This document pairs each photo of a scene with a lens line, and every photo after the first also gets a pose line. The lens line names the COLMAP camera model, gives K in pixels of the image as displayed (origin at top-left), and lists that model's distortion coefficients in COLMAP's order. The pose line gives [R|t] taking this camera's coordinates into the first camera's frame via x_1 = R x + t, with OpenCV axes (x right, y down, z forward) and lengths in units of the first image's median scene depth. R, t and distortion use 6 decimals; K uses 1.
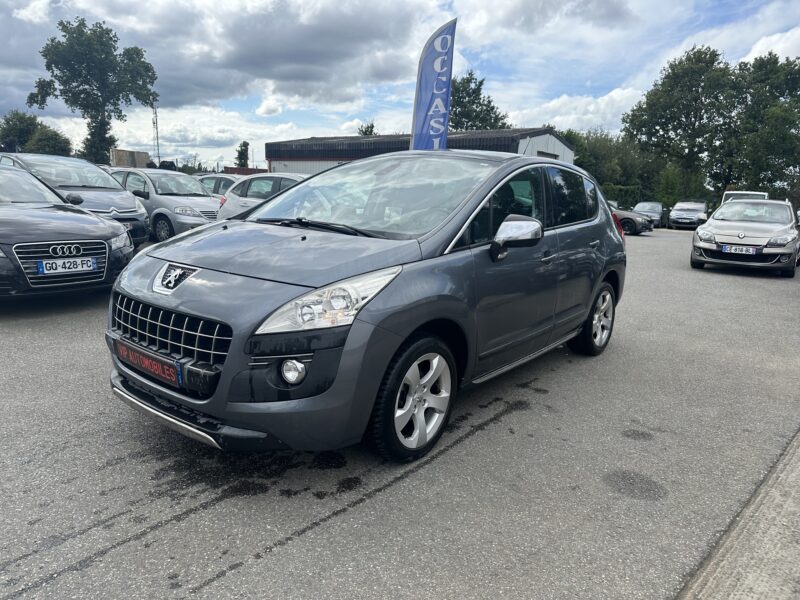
lens RADIAL K [[563.2, 0, 389.0], [0, 563.2, 295.2], [0, 0, 1]] dist [0.033556, -0.045608]
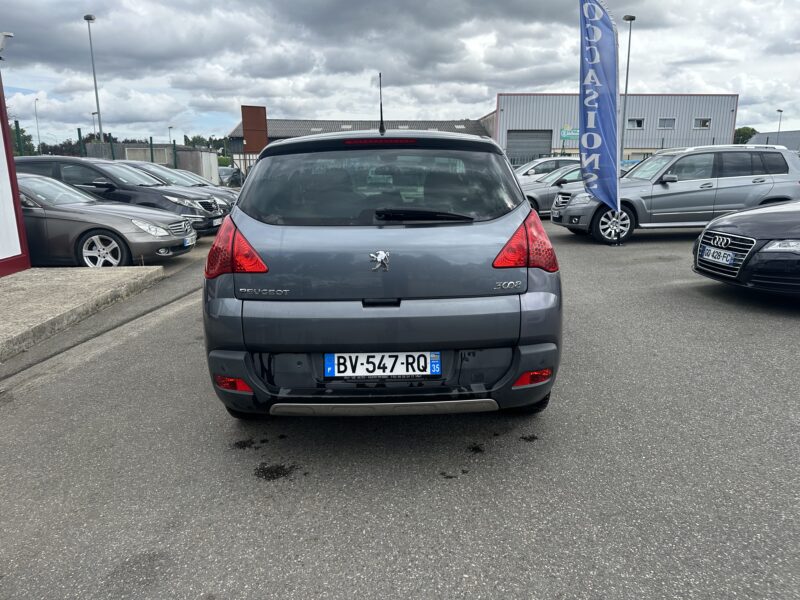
lens RADIAL K [[563.2, 0, 405.1], [0, 563.2, 295.3], [0, 0, 1]] dist [0.033556, -0.045608]
pose [[-0.775475, 0.104903, -0.622602, 0.860312], [-0.133205, 0.936721, 0.323743, -0.376843], [0.617166, 0.333988, -0.712431, 2.144630]]
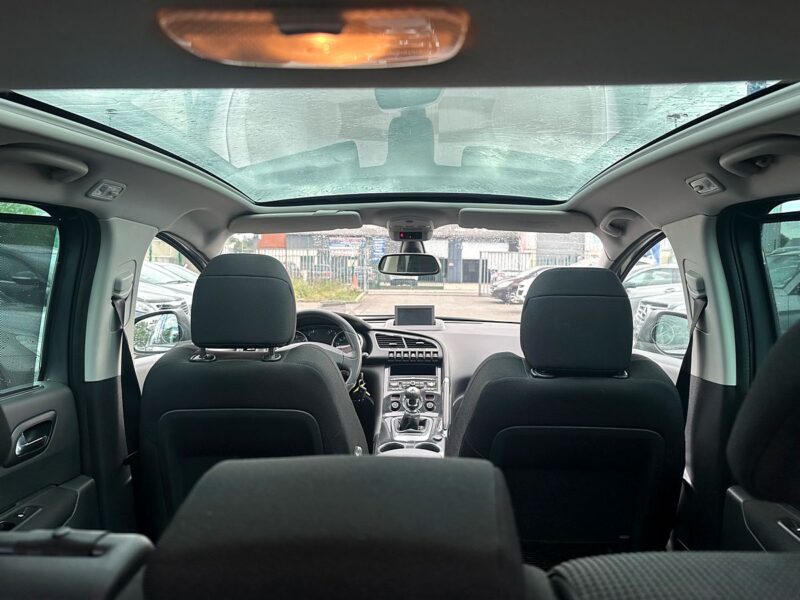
lens RADIAL K [[563.2, 0, 403.3], [0, 563.2, 305.5], [0, 0, 1]] dist [0.033556, -0.045608]
pose [[-0.804401, -0.006992, -0.594045, 0.384134], [-0.143485, 0.972615, 0.182846, -0.282410], [0.576499, 0.232318, -0.783376, 1.544926]]
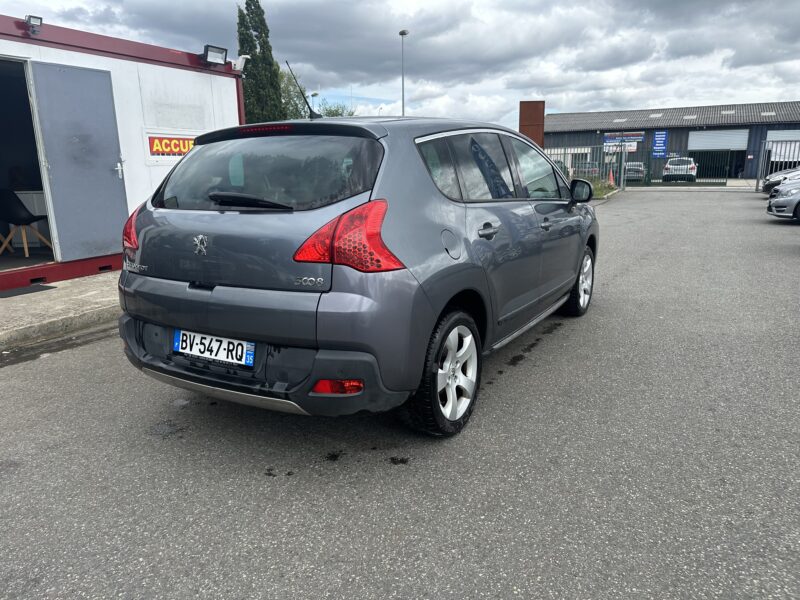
lens RADIAL K [[563.2, 0, 399.7], [0, 563.2, 299.3], [0, 0, 1]] dist [0.033556, -0.045608]
pose [[-0.989991, 0.010863, -0.140710, 0.318682], [-0.044525, 0.922072, 0.384449, -0.410037], [0.133921, 0.386866, -0.912359, 2.322977]]
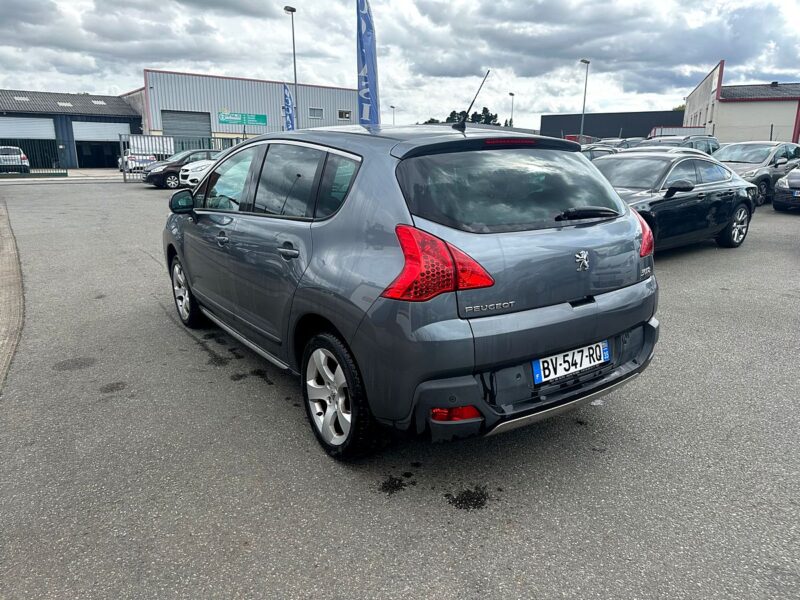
lens RADIAL K [[563.2, 0, 404.5], [0, 563.2, 301.5], [0, 0, 1]] dist [0.033556, -0.045608]
pose [[-0.280780, 0.203986, -0.937844, 1.180237], [-0.185314, 0.947244, 0.261511, -0.287979], [0.941712, 0.247223, -0.228166, 1.600576]]
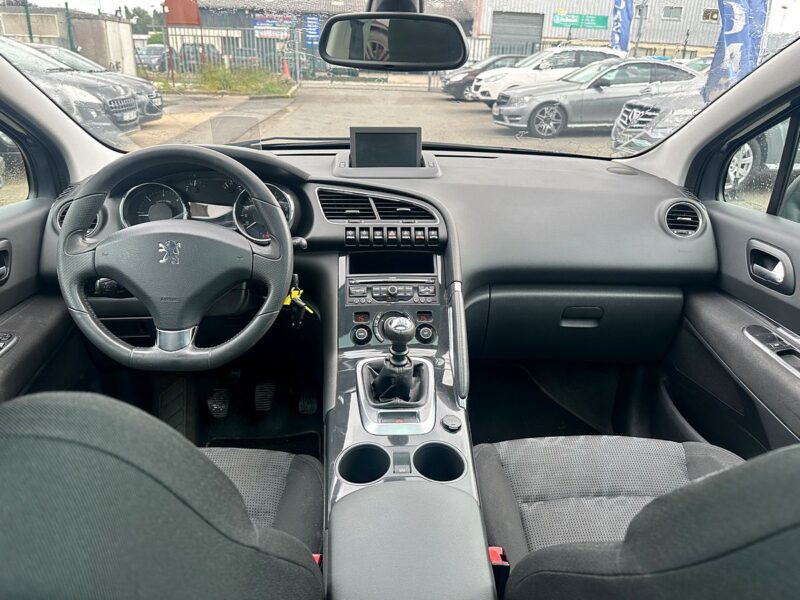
lens RADIAL K [[563.2, 0, 402.0], [0, 563.2, 315.6], [0, 0, 1]] dist [0.033556, -0.045608]
pose [[-0.741167, 0.222777, -0.633279, 0.208464], [-0.174082, 0.847285, 0.501801, -0.240244], [0.648357, 0.482161, -0.589198, 1.279535]]
